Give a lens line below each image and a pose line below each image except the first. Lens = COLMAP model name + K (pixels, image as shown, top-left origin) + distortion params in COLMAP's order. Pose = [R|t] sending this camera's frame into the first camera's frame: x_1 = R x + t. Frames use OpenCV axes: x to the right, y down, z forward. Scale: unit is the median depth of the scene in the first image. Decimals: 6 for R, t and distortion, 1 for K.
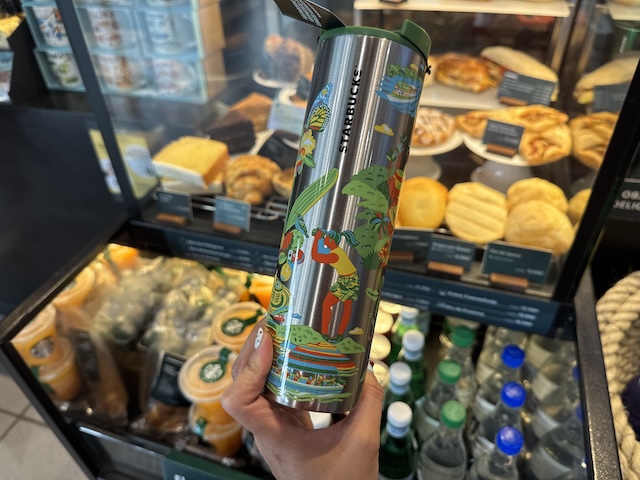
lens RADIAL K [[458.1, 0, 329.4], [0, 458.1, 241.7], [0, 0, 1]] dist [0.040350, -0.131799]
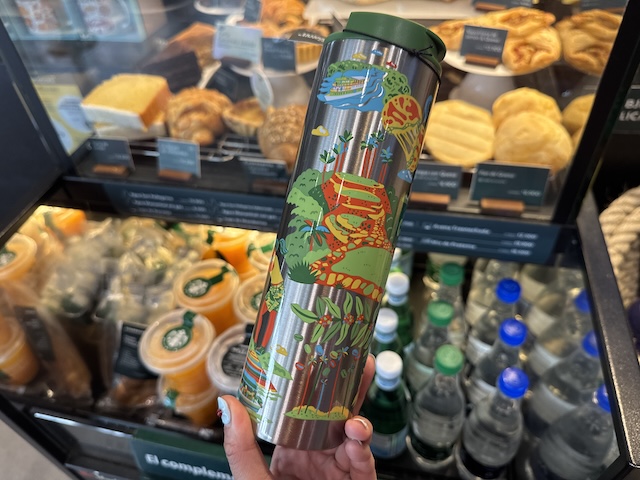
lens RADIAL K [[458.1, 0, 329.4], [0, 458.1, 241.7], [0, 0, 1]] dist [0.040350, -0.131799]
pose [[0.995058, -0.085703, 0.050141, 0.010928], [0.080488, 0.991915, 0.098110, 0.032897], [-0.058144, -0.093589, 0.993912, 0.115040]]
